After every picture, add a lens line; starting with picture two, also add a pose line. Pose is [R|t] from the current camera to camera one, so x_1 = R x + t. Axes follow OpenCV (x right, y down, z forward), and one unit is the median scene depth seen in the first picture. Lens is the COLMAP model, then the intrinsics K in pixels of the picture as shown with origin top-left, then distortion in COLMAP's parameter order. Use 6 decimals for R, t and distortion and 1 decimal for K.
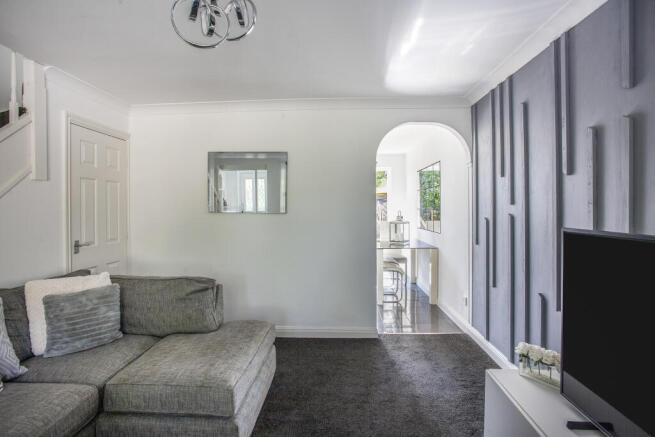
lens RADIAL K [[313.0, 0, 330.5], [0, 313.0, 205.2], [0, 0, 1]] dist [0.000250, 0.000263]
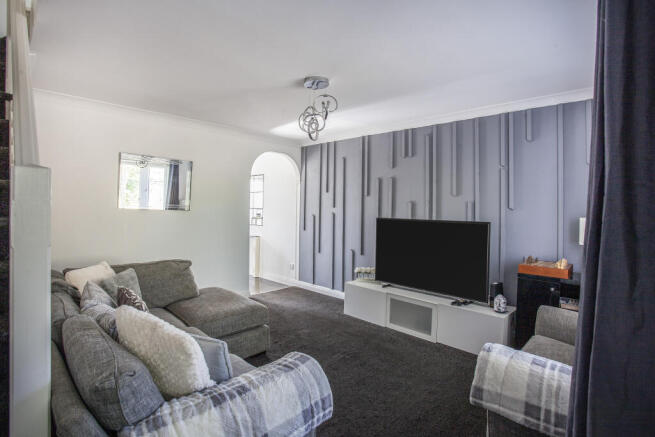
lens RADIAL K [[332.5, 0, 327.2], [0, 332.5, 213.6], [0, 0, 1]] dist [-0.003472, 0.000069]
pose [[0.659088, 0.005470, 0.752046, -1.065242], [-0.022815, 0.999659, 0.012724, 0.010226], [-0.751719, -0.025544, 0.658988, -0.350399]]
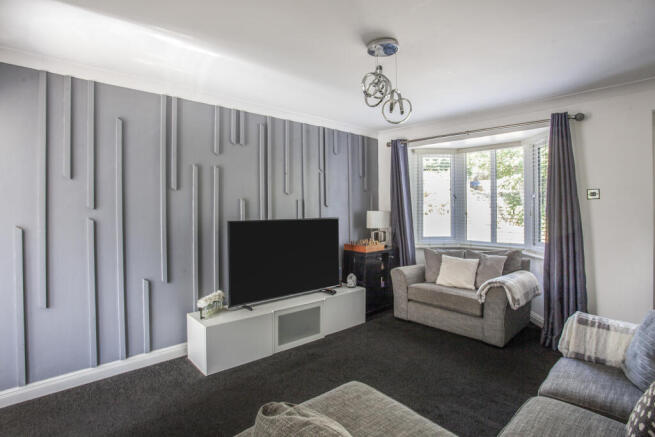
lens RADIAL K [[341.5, 0, 326.8], [0, 341.5, 208.7], [0, 0, 1]] dist [-0.049907, 0.000271]
pose [[-0.707780, 0.008263, 0.706385, -0.746978], [0.011584, 0.999933, -0.000090, 0.004636], [-0.706338, 0.008119, -0.707828, 1.315801]]
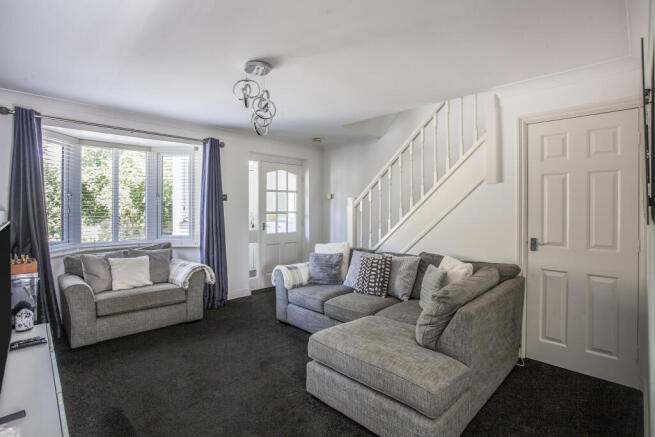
lens RADIAL K [[332.5, 0, 327.2], [0, 332.5, 213.6], [0, 0, 1]] dist [-0.003472, 0.000069]
pose [[-0.672128, 0.023685, -0.740056, 0.498219], [0.003989, 0.999590, 0.028368, 0.001320], [0.740424, 0.016115, -0.671947, 1.439721]]
